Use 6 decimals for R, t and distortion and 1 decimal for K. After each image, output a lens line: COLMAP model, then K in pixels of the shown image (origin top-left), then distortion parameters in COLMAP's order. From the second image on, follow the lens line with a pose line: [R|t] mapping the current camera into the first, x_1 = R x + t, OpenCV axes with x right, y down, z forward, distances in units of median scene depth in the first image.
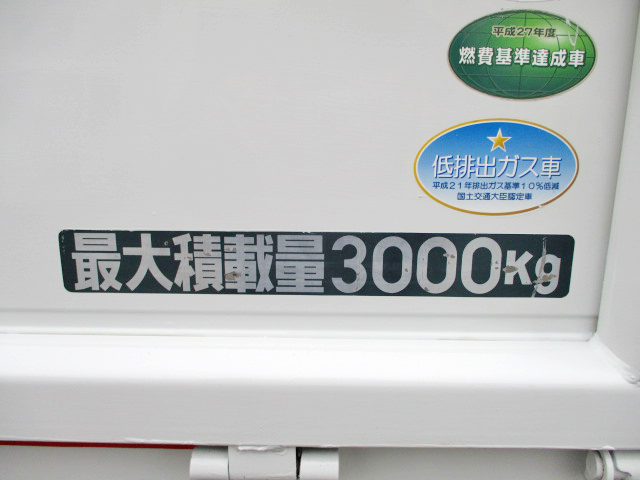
lens RADIAL K [[591.4, 0, 320.2], [0, 591.4, 239.1], [0, 0, 1]] dist [-0.034755, 0.000000]
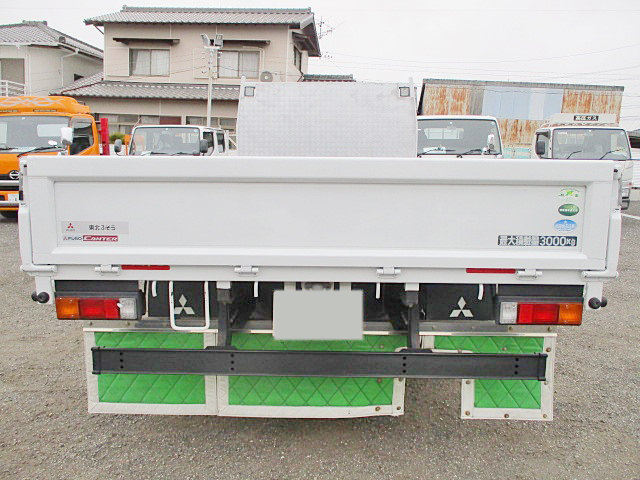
lens RADIAL K [[591.4, 0, 329.9], [0, 591.4, 259.5], [0, 0, 1]] dist [-0.034755, 0.000000]
pose [[0.999878, 0.002840, 0.015383, -2.396133], [-0.000827, 0.991596, -0.129367, 1.087881], [-0.015621, 0.129338, 0.991477, -5.362552]]
